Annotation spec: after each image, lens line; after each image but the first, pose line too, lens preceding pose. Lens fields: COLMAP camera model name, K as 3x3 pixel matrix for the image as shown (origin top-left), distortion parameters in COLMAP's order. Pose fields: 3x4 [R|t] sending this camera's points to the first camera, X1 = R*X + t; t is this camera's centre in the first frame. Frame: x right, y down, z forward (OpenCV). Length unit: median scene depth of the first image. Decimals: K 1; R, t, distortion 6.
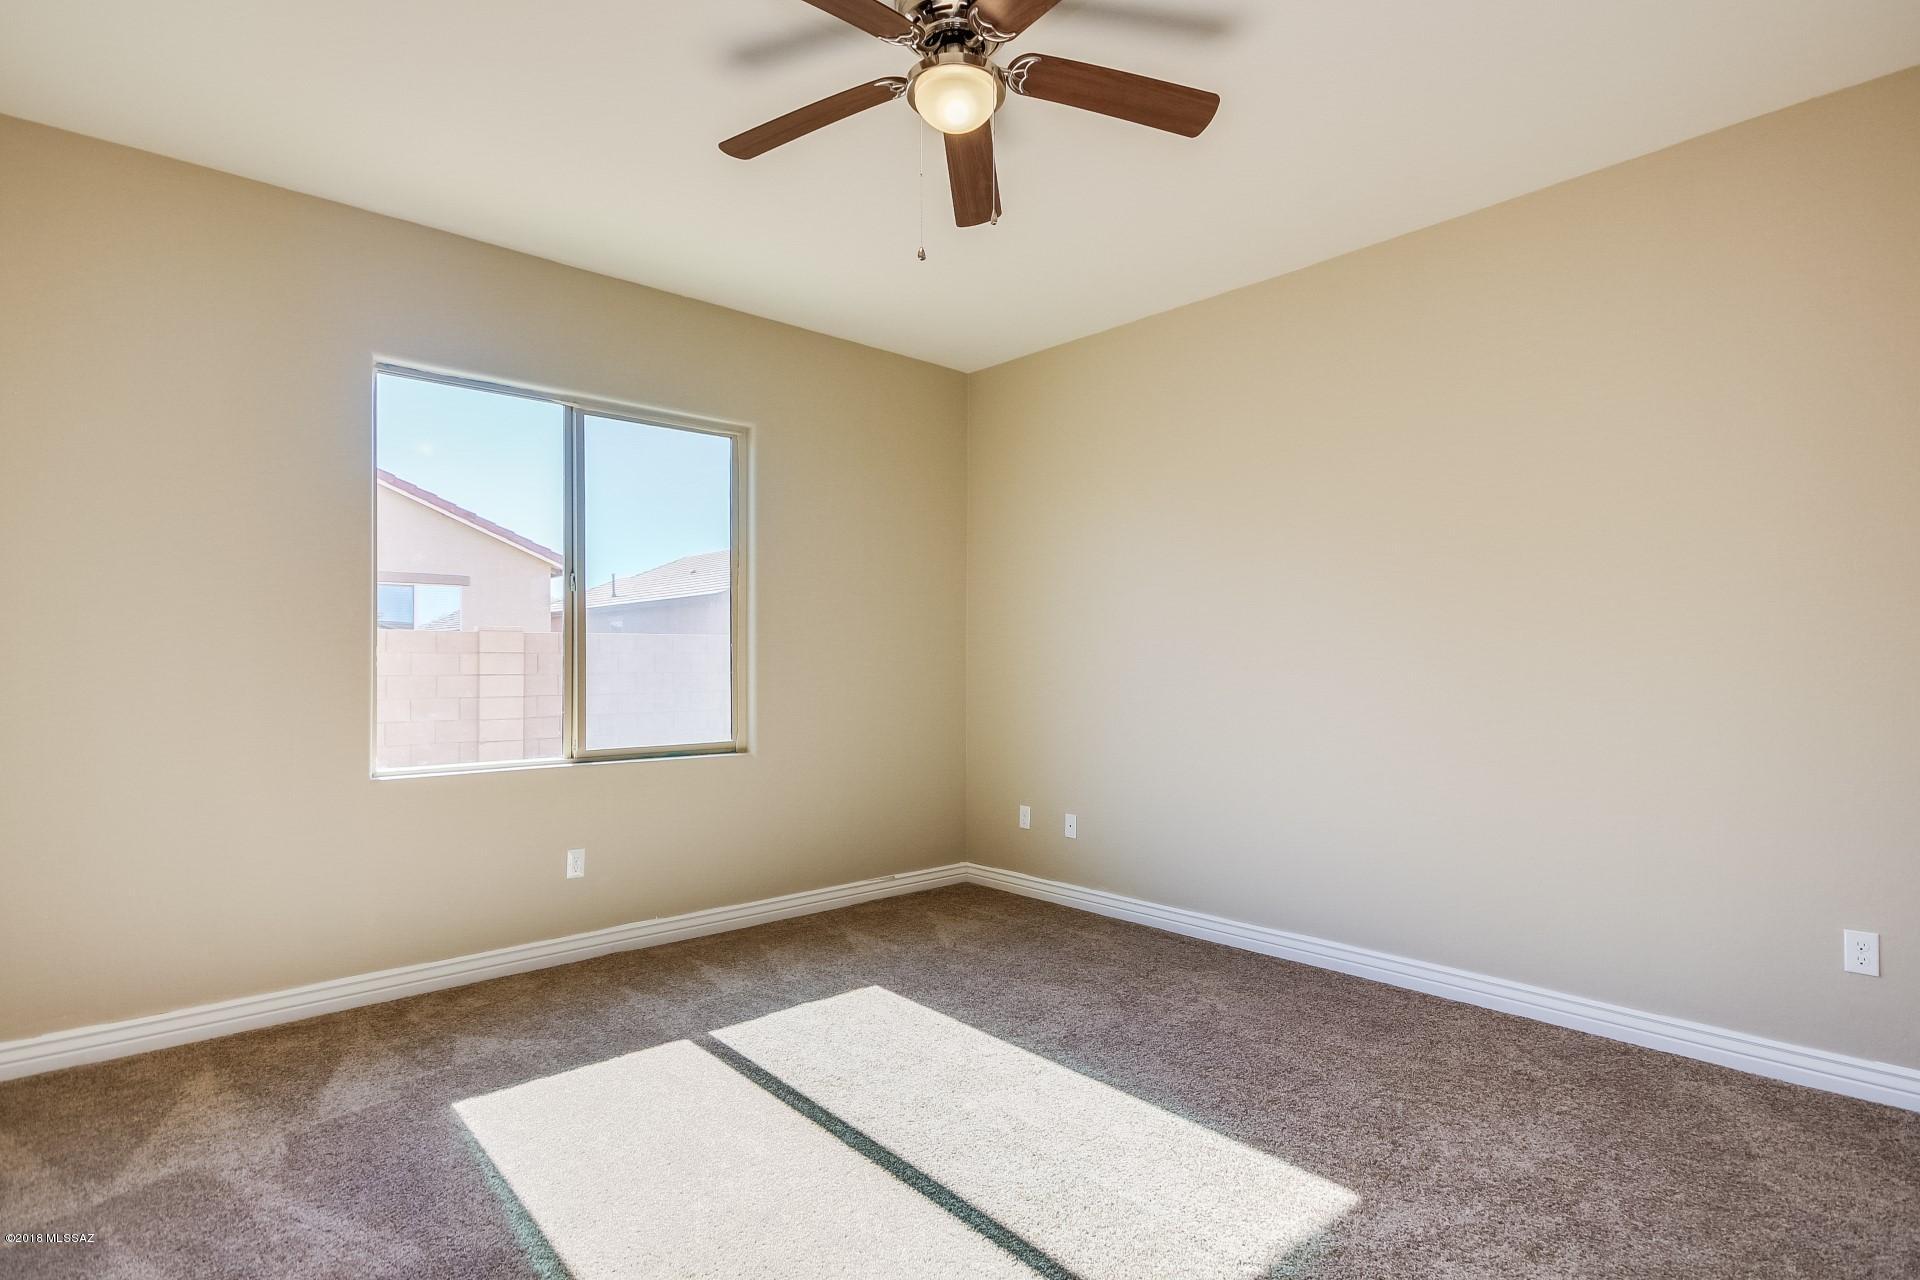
lens RADIAL K [[1024.4, 0, 969.5], [0, 1024.4, 647.3], [0, 0, 1]] dist [0.002474, -0.000690]
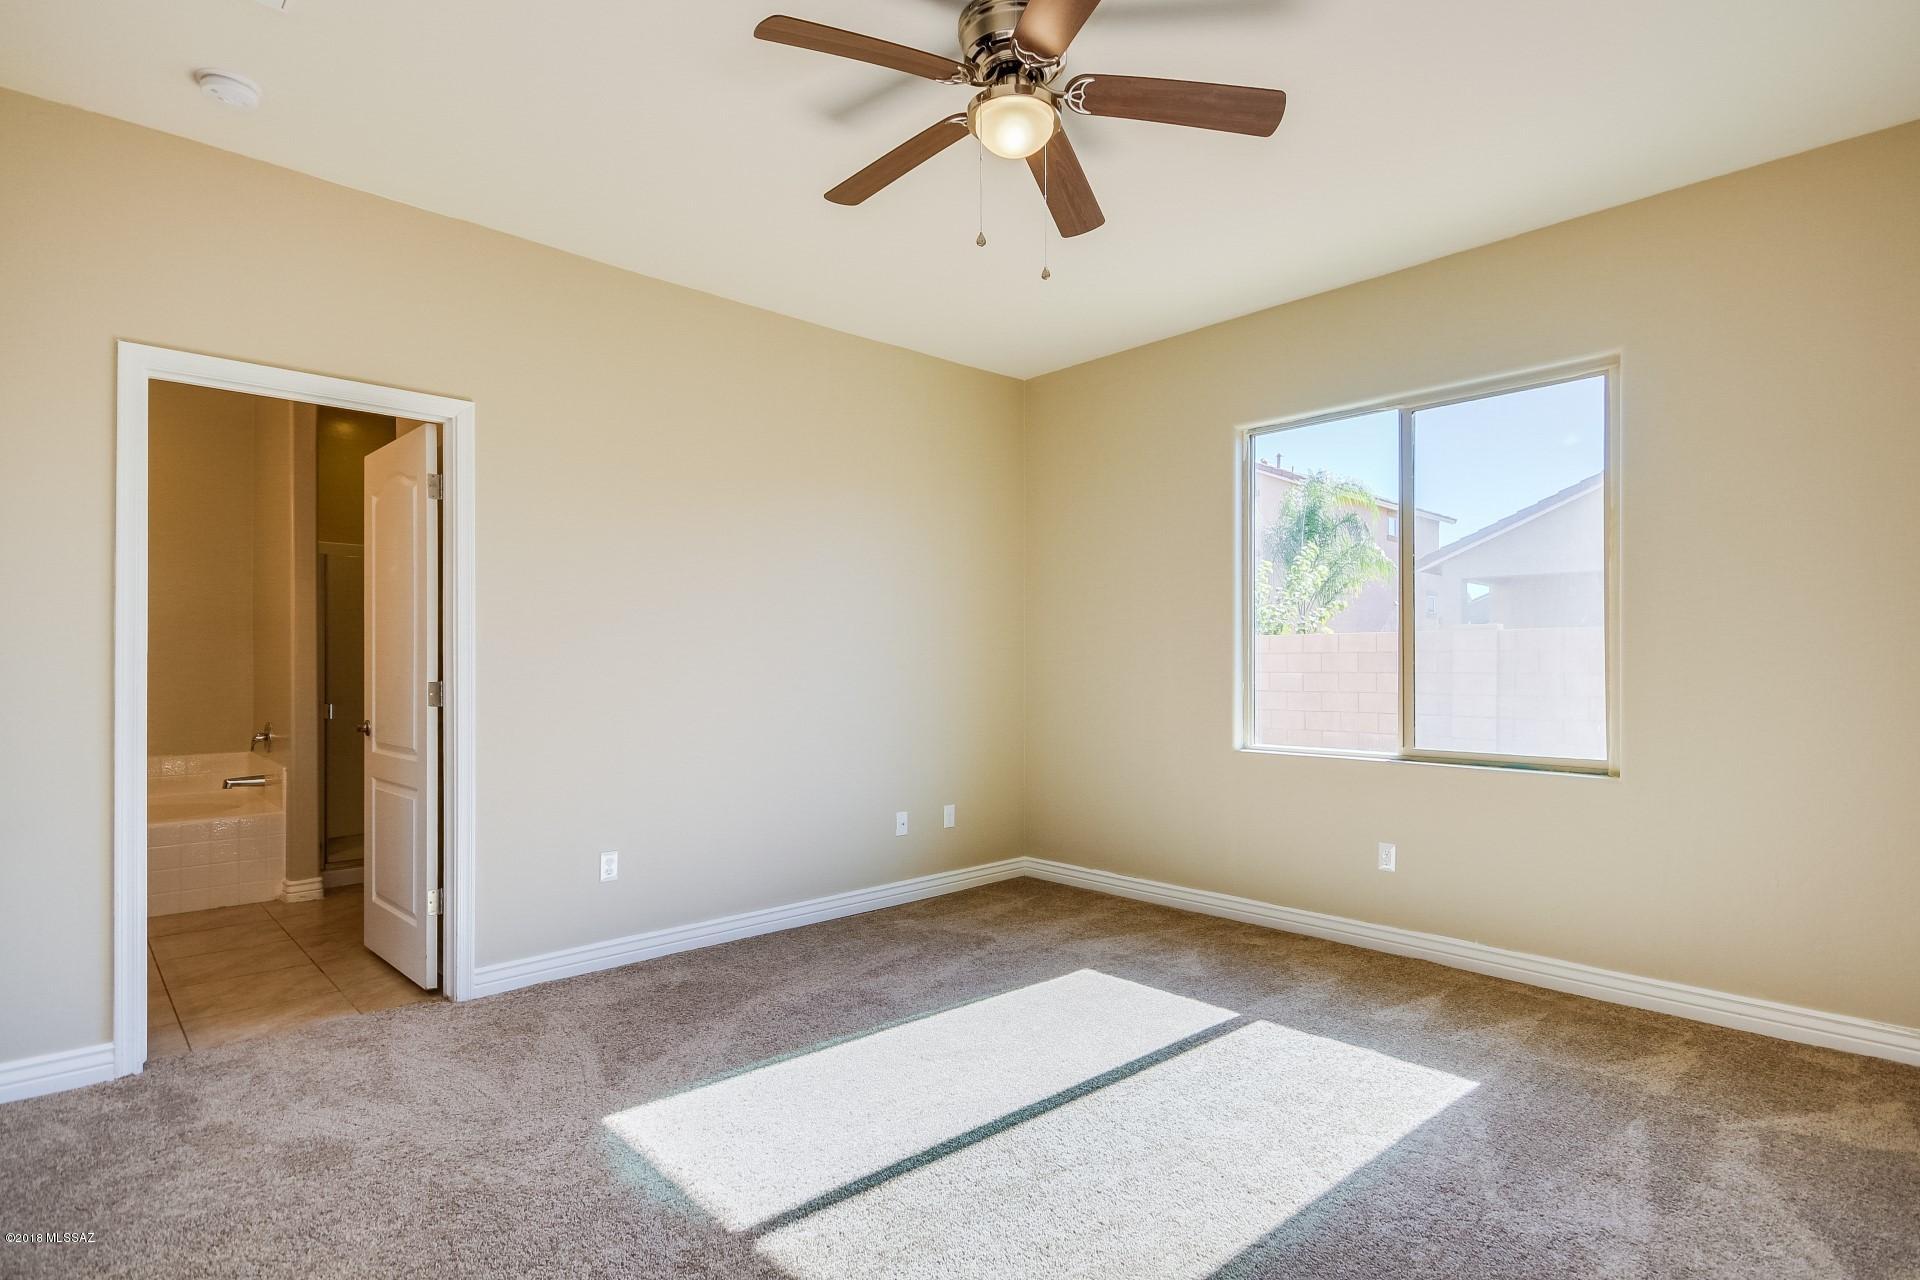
lens RADIAL K [[1024.4, 0, 964.3], [0, 1024.4, 650.4], [0, 0, 1]] dist [0.002474, -0.000690]
pose [[-0.035216, -0.009550, -0.999334, 0.639589], [0.017033, 0.999803, -0.010155, 0.007376], [0.999235, -0.017379, -0.035047, 0.601370]]
